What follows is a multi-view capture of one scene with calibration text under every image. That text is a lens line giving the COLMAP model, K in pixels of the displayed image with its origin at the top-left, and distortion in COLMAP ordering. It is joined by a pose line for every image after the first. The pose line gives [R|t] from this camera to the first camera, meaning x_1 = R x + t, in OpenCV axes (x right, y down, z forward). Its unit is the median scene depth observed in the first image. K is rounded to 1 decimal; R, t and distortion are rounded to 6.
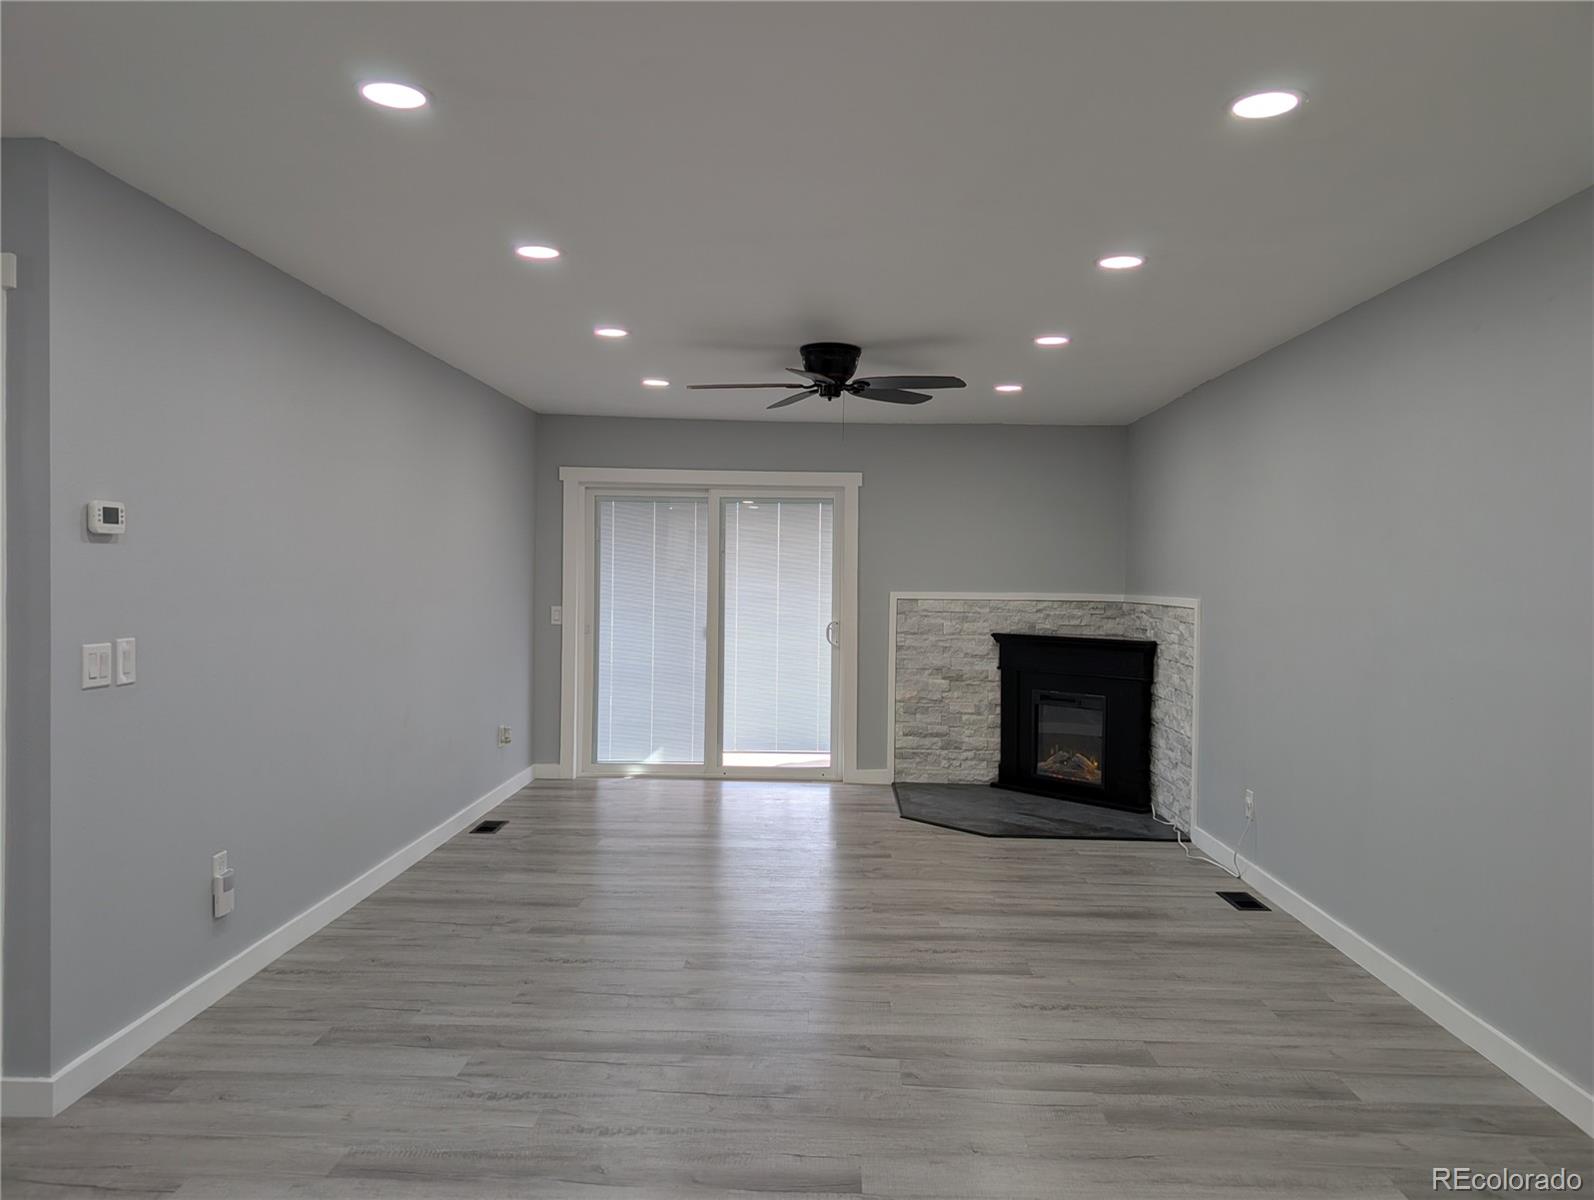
lens RADIAL K [[1135.7, 0, 797.0], [0, 1135.7, 600.0], [0, 0, 1]] dist [0.002306, 0.003130]
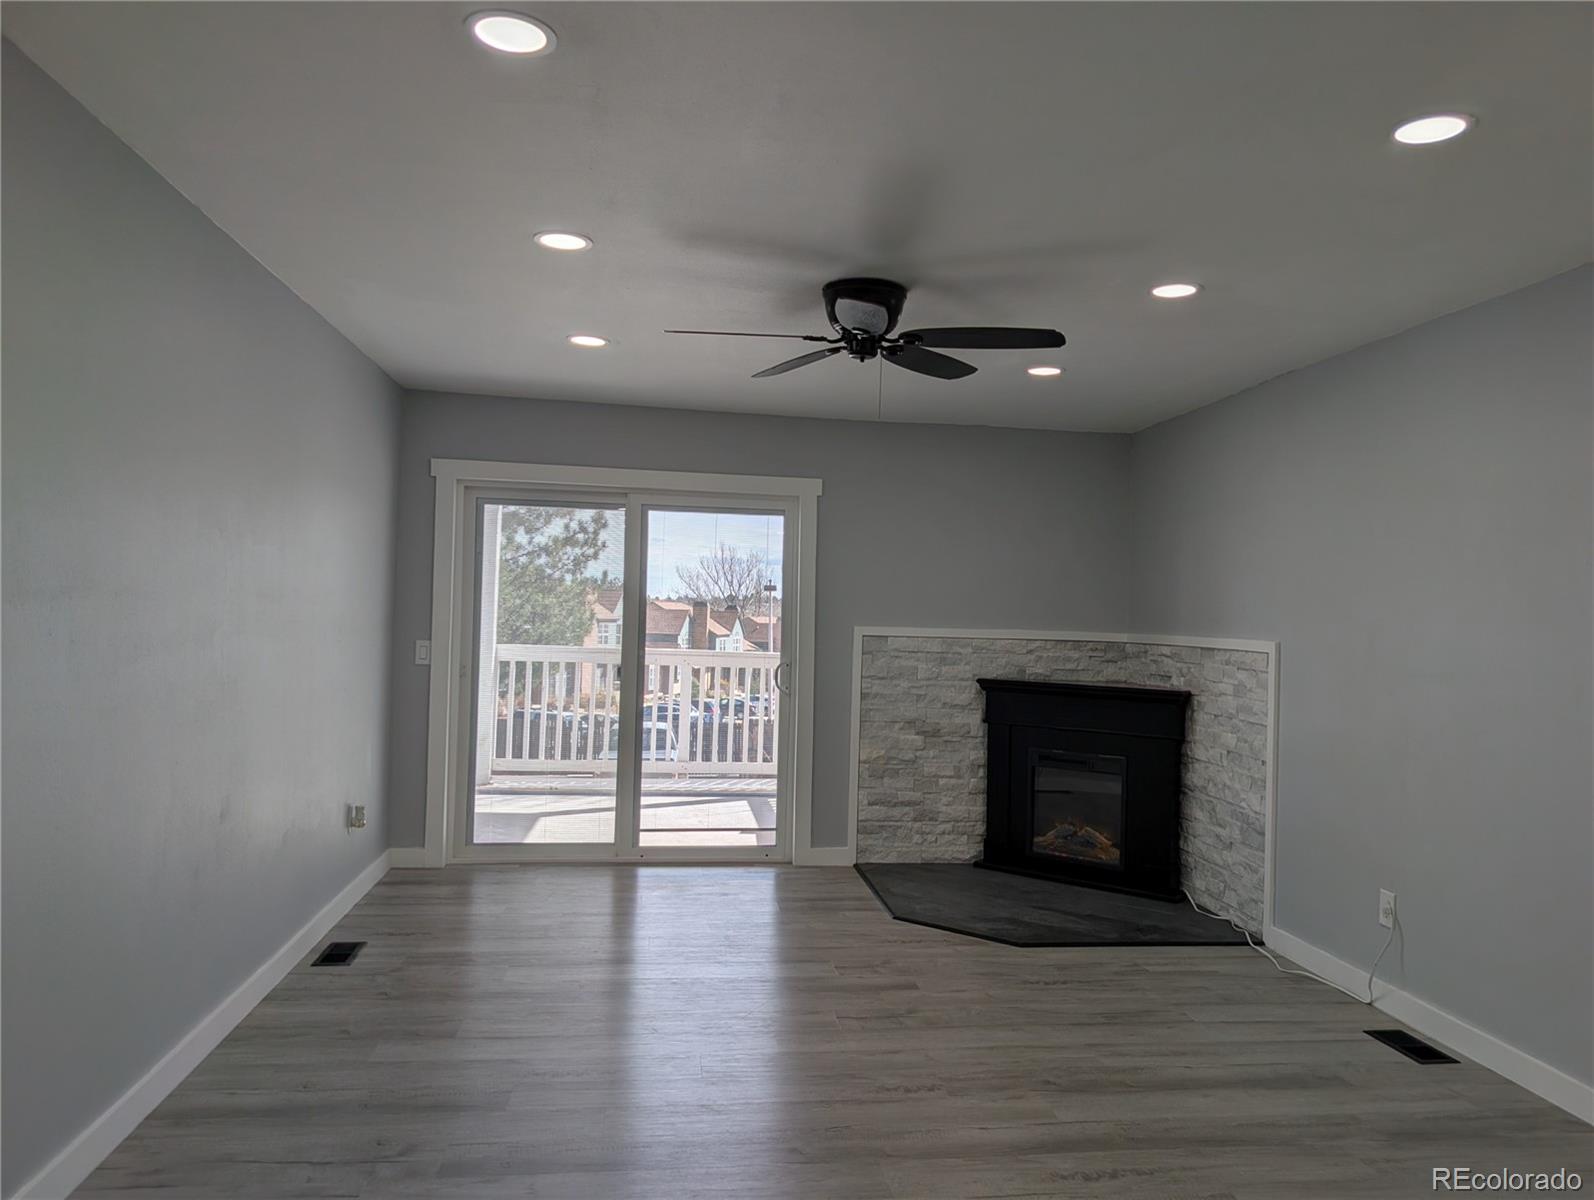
lens RADIAL K [[1135.7, 0, 797.0], [0, 1135.7, 600.0], [0, 0, 1]] dist [0.002306, 0.003130]
pose [[0.987511, 0.016200, 0.156714, -0.095448], [-0.011616, 0.999479, -0.030119, -0.001442], [-0.157121, 0.027923, 0.987185, 0.231322]]
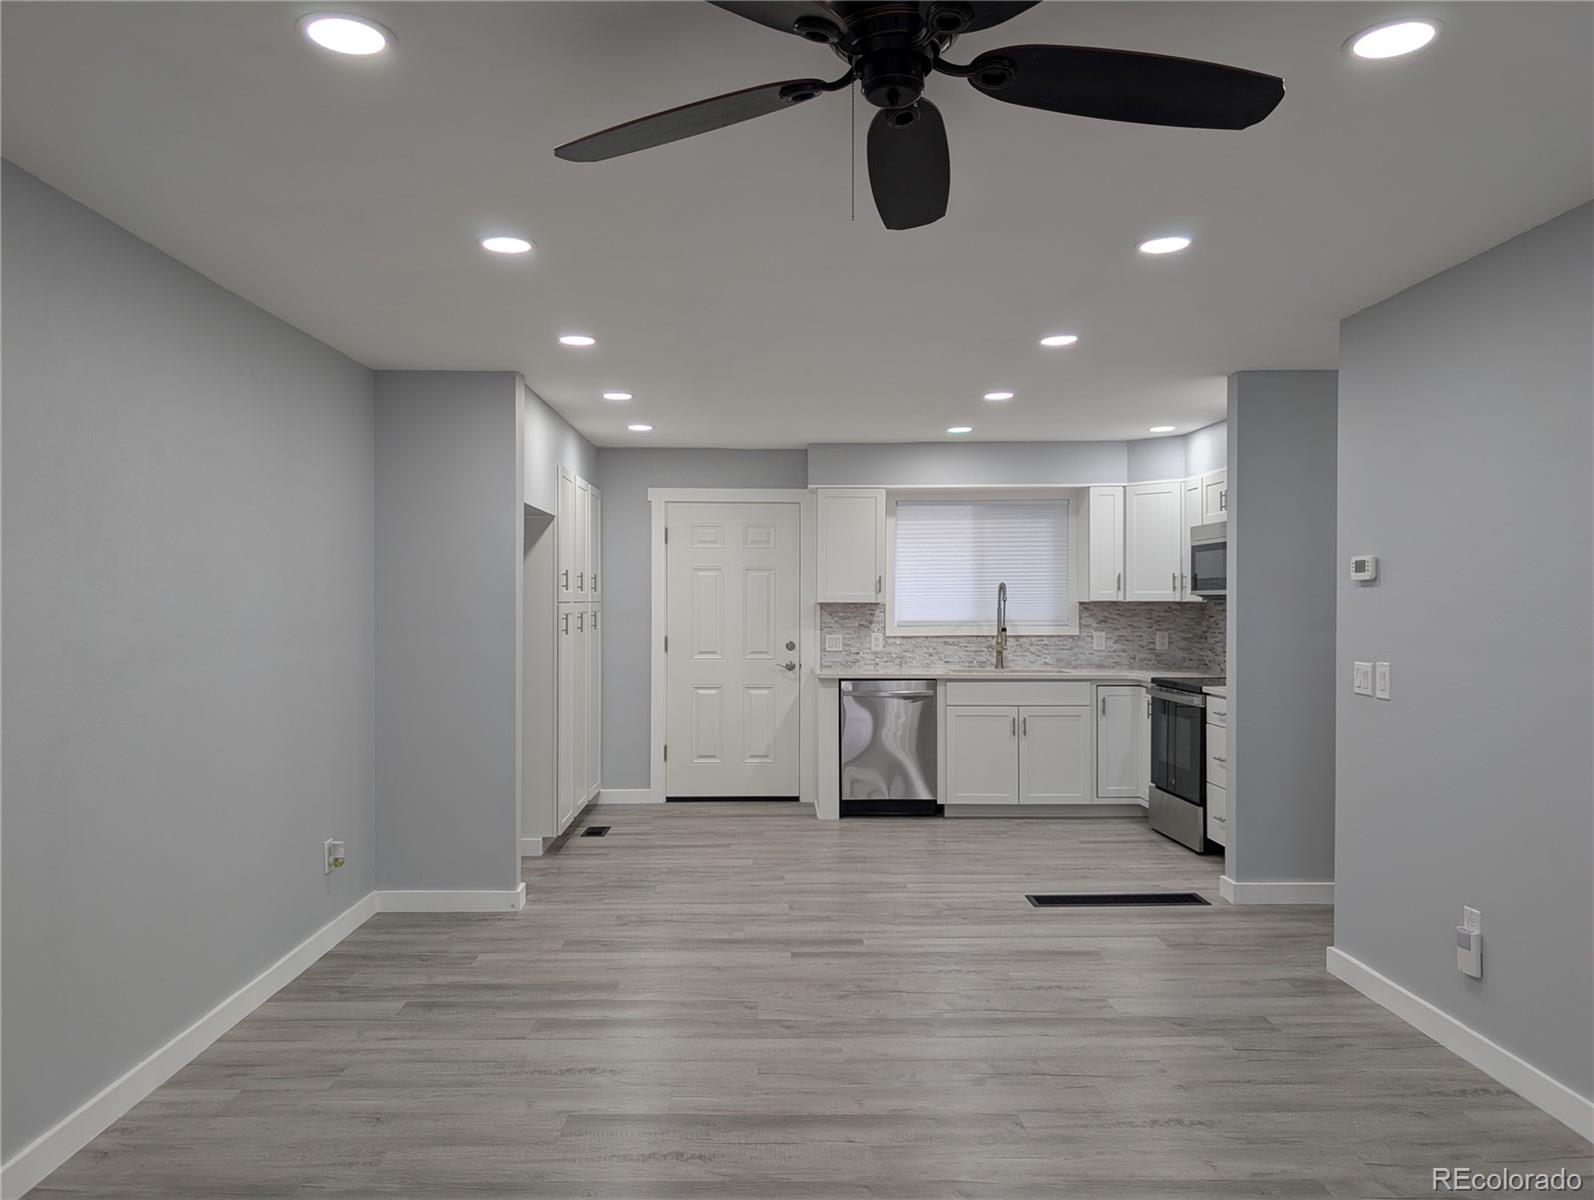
lens RADIAL K [[1135.7, 0, 797.0], [0, 1135.7, 600.0], [0, 0, 1]] dist [0.002306, 0.003130]
pose [[-0.998267, -0.013959, -0.057167, 0.059986], [-0.015071, 0.999705, 0.019070, -0.023467], [0.056884, 0.019899, -0.998182, 1.057554]]
